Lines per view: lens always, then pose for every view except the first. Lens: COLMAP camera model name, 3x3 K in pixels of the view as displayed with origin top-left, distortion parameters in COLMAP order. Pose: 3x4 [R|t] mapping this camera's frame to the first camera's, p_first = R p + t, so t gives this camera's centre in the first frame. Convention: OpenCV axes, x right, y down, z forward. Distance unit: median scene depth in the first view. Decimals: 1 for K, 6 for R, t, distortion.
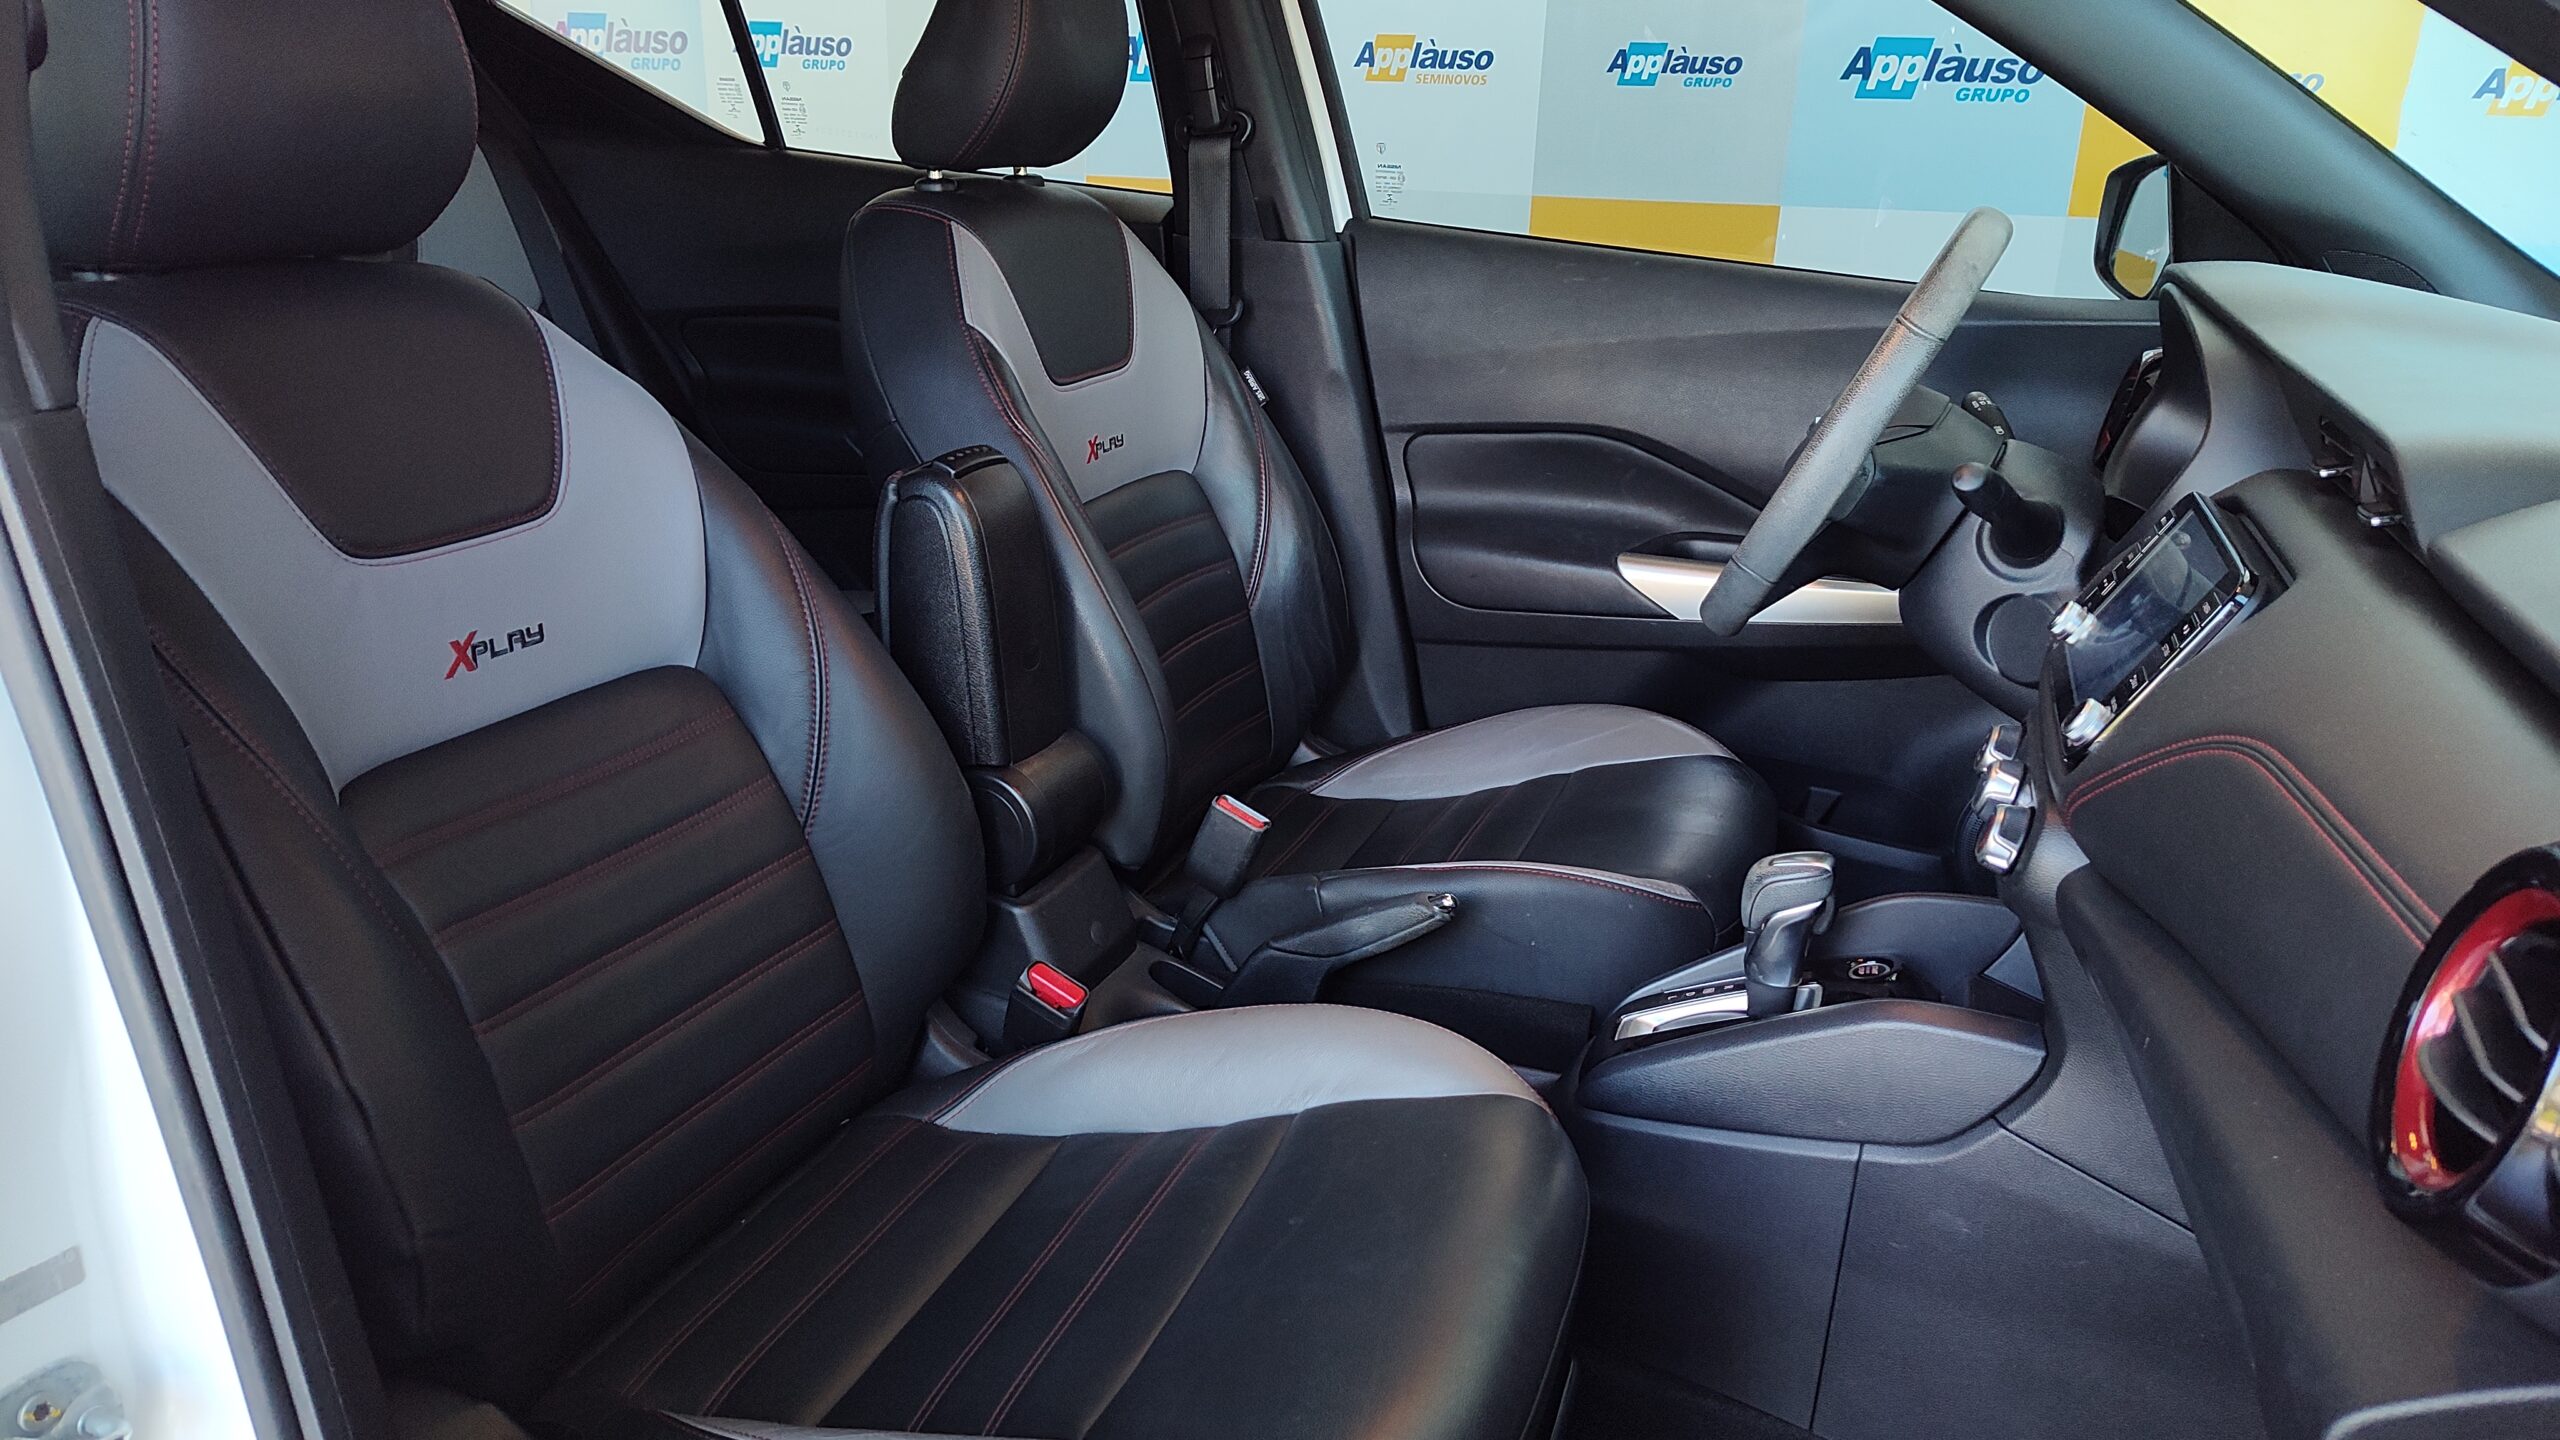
lens RADIAL K [[1759.4, 0, 1280.0], [0, 1759.4, 720.0], [0, 0, 1]] dist [-0.009748, -0.008524]
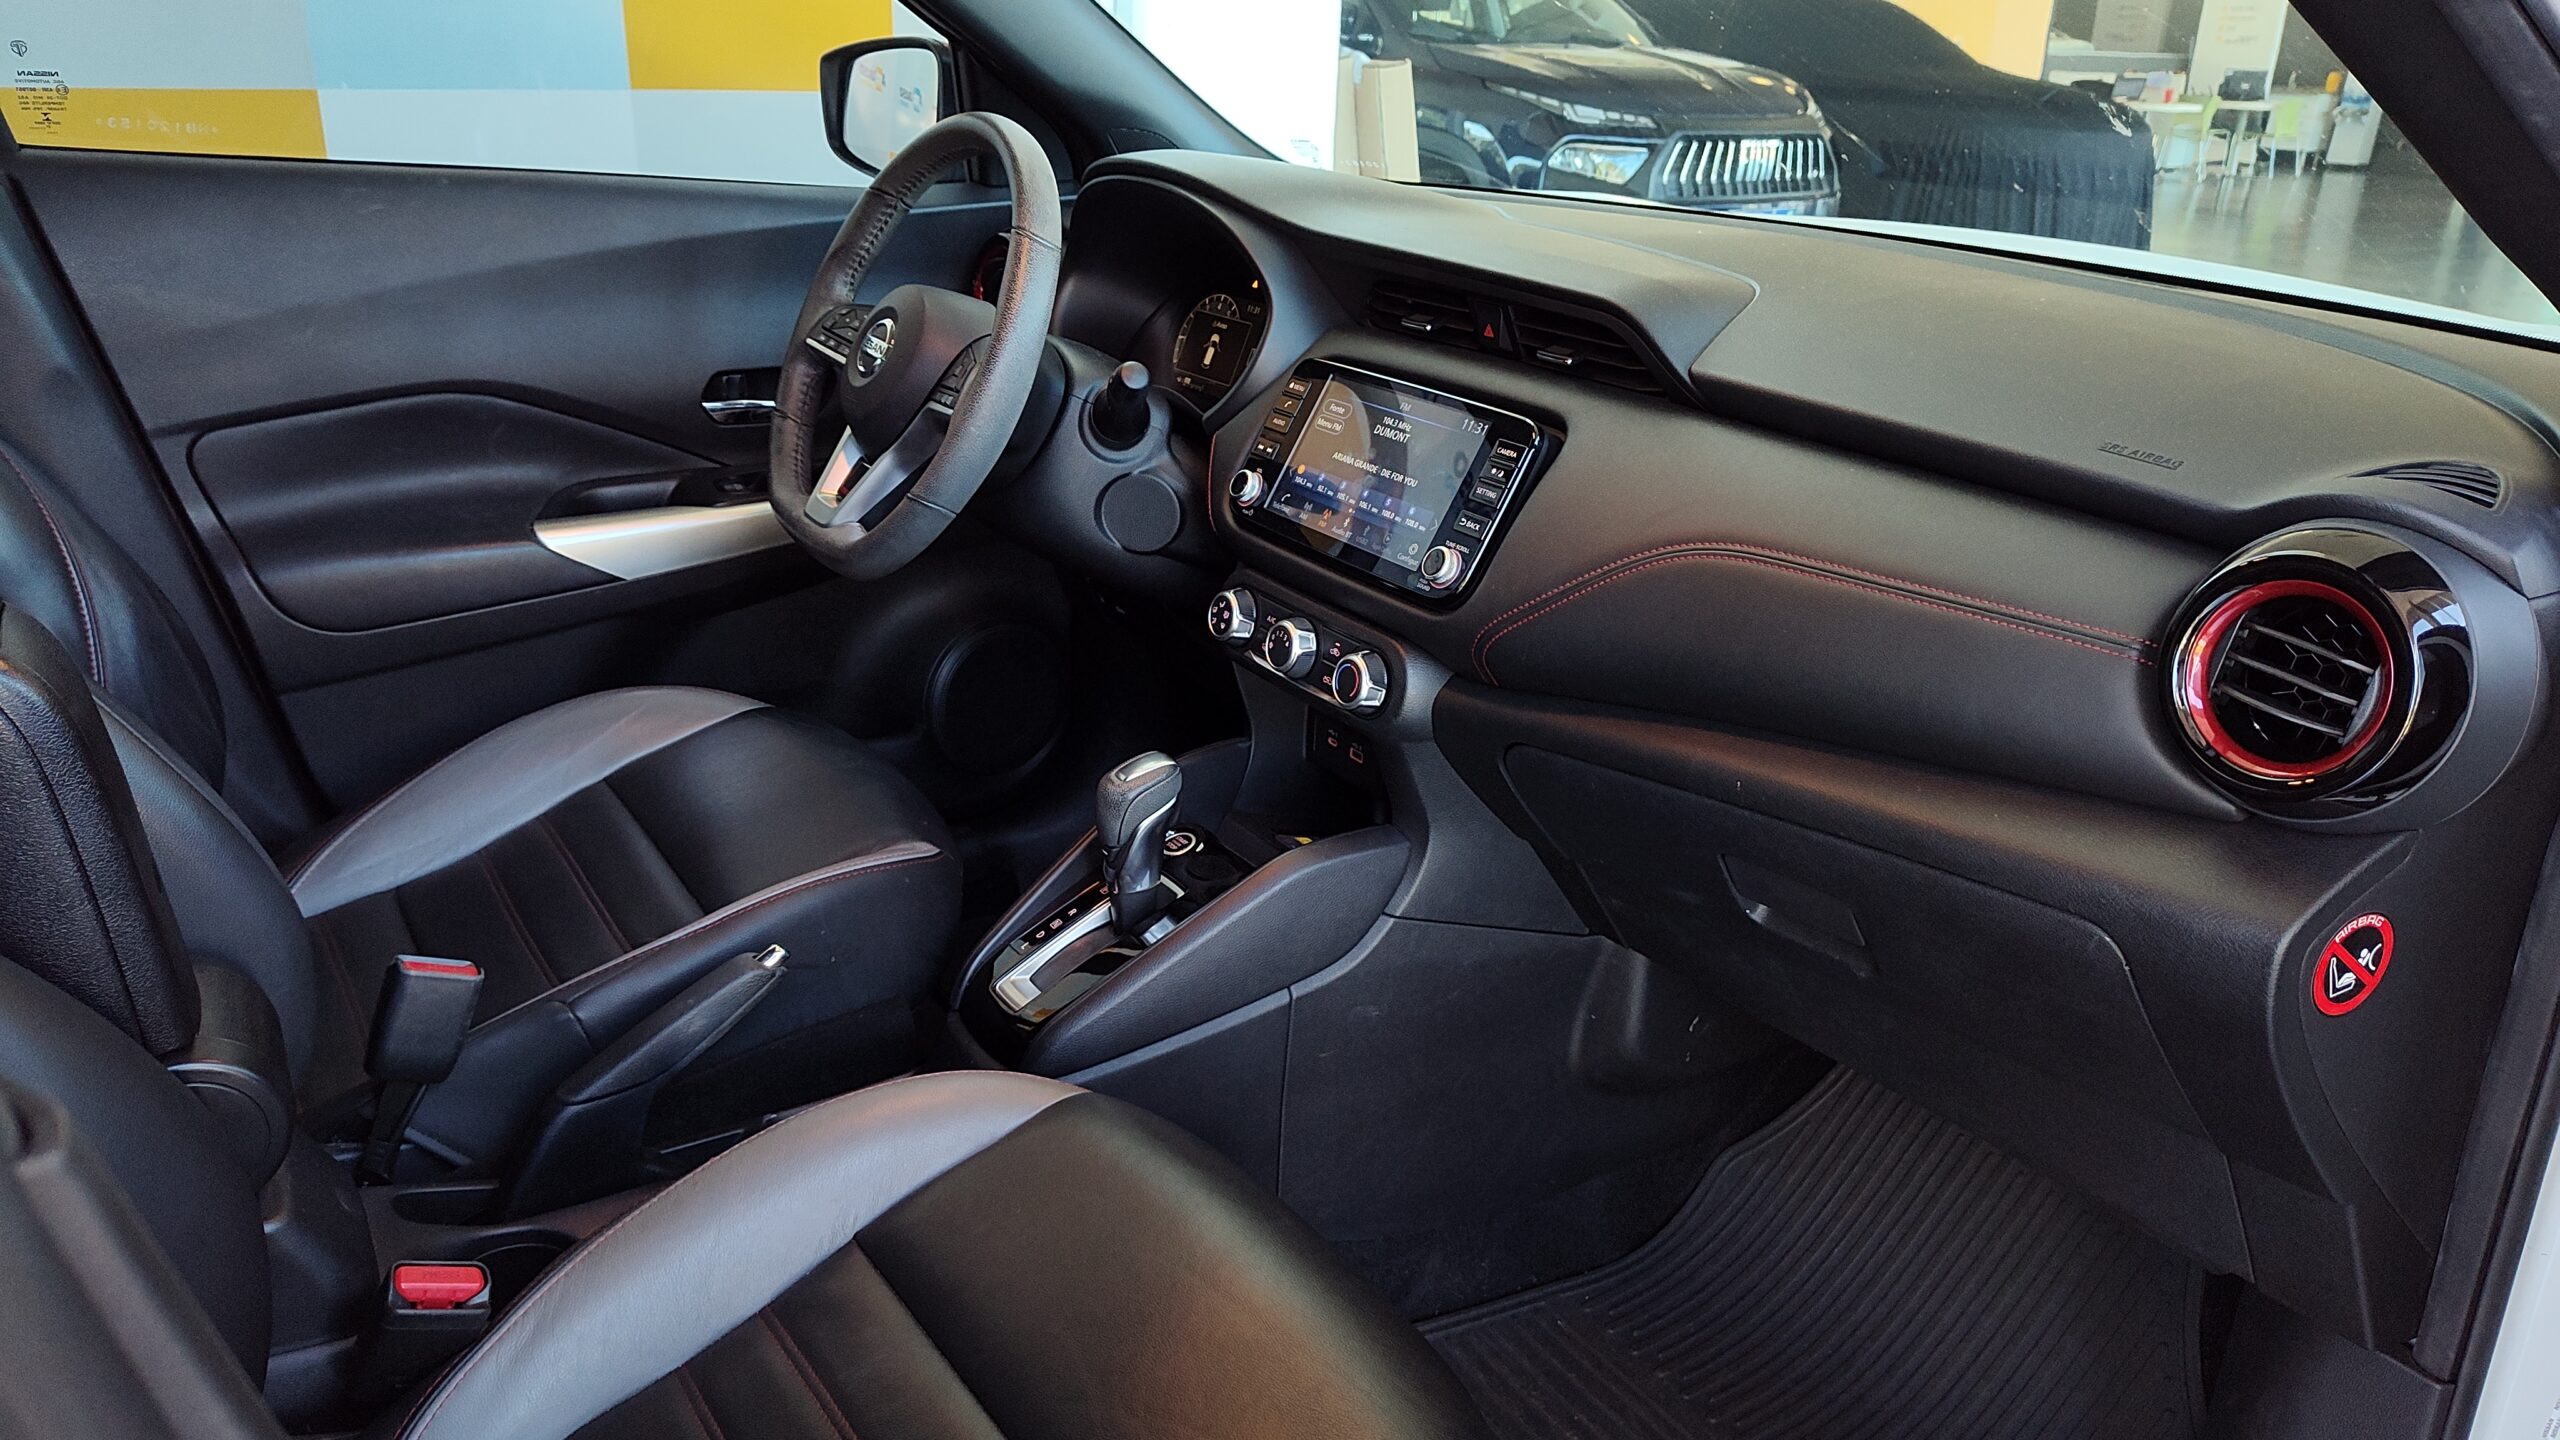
lens RADIAL K [[1759.4, 0, 1280.0], [0, 1759.4, 720.0], [0, 0, 1]] dist [-0.009748, -0.008524]
pose [[0.560569, -0.313968, 0.766280, -0.291223], [0.246213, 0.946684, 0.207769, -0.092568], [-0.790659, 0.072199, 0.607985, 0.196990]]
